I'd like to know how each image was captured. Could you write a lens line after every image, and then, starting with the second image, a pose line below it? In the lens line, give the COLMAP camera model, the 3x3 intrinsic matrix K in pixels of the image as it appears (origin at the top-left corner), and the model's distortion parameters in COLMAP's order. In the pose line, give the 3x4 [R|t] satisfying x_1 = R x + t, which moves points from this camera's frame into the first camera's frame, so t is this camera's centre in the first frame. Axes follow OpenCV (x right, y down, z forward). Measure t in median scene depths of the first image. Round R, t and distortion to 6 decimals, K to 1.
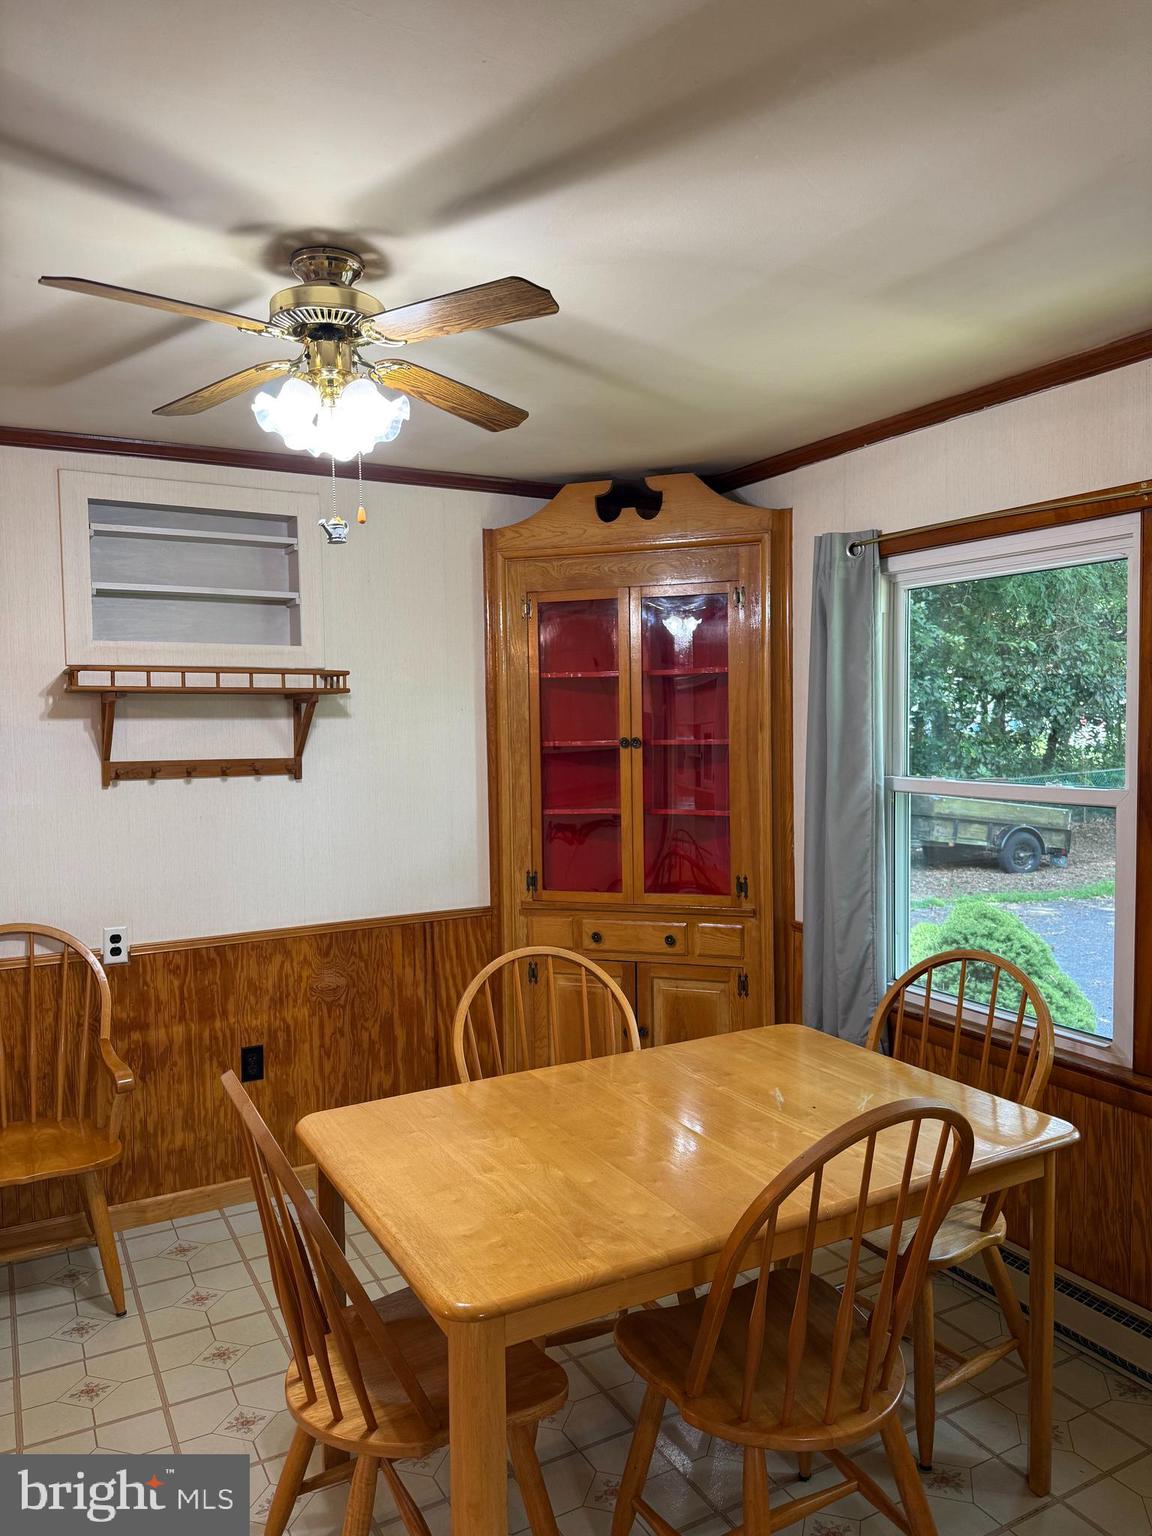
lens RADIAL K [[1060.0, 0, 576.0], [0, 1060.0, 768.0], [0, 0, 1]] dist [0.156783, -0.214573]
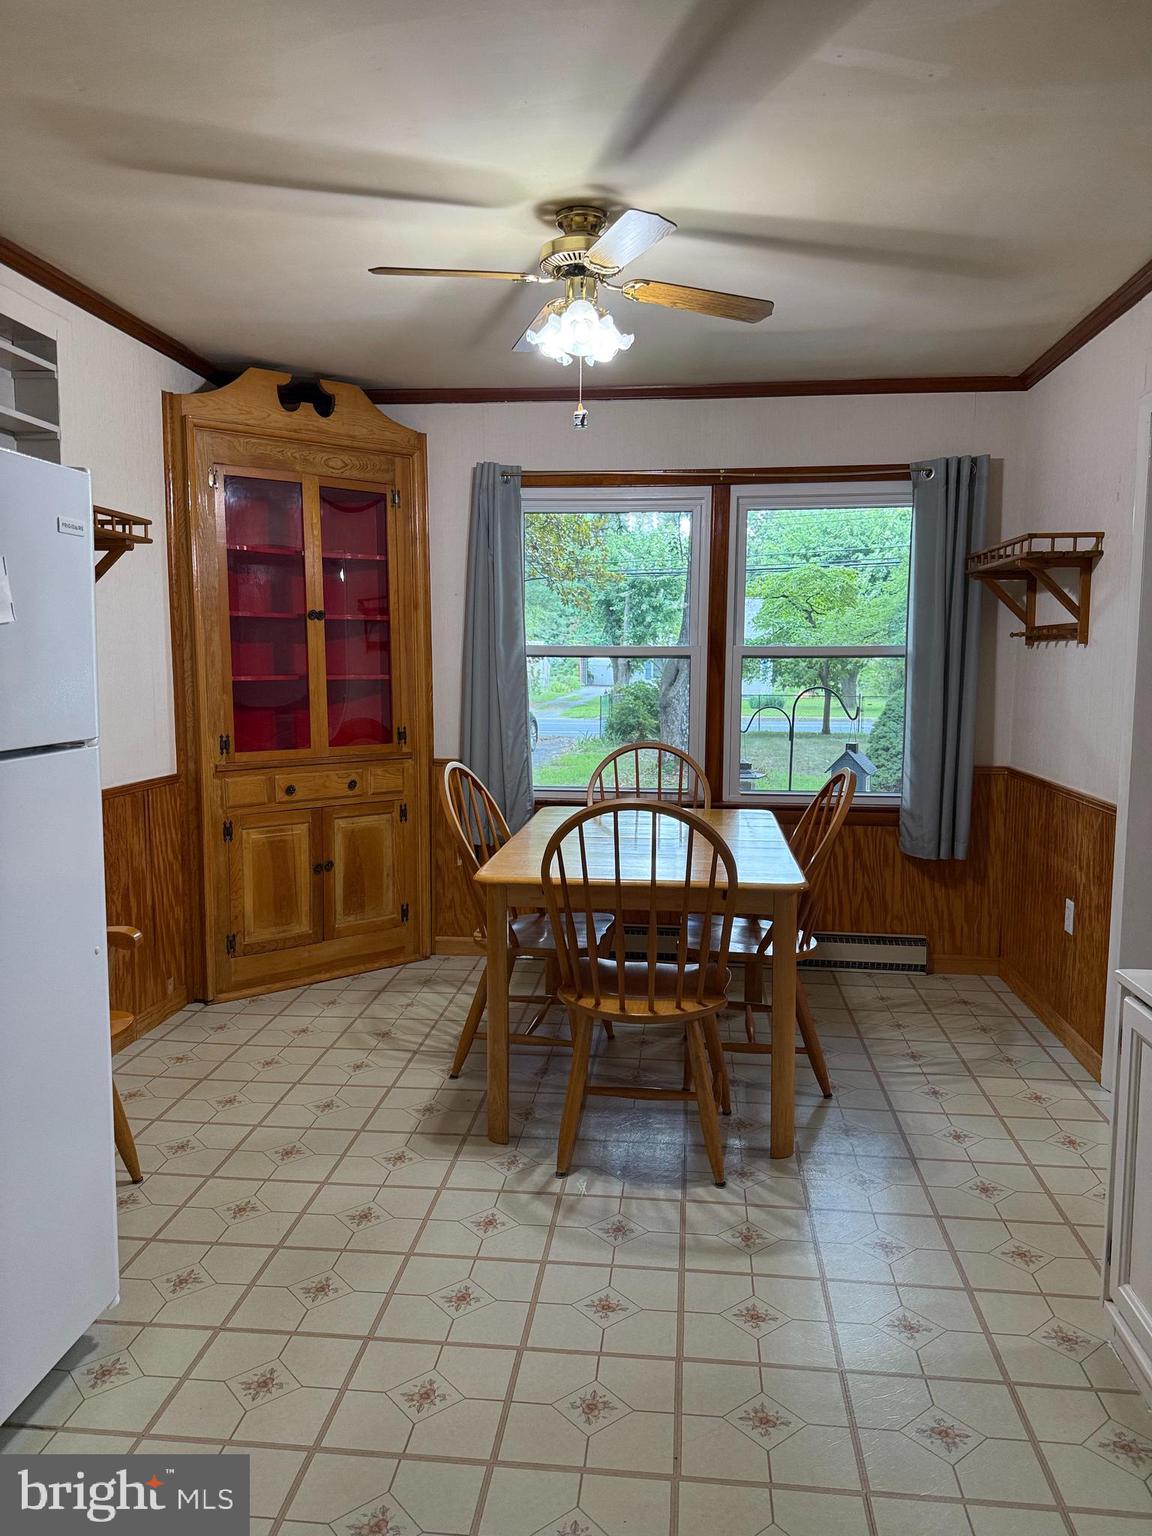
lens RADIAL K [[1060.0, 0, 576.0], [0, 1060.0, 768.0], [0, 0, 1]] dist [0.156783, -0.214573]
pose [[0.574162, -0.070409, 0.815709, -0.735815], [0.028649, 0.997413, 0.065928, 0.071783], [-0.818241, -0.014484, 0.574693, 0.109350]]
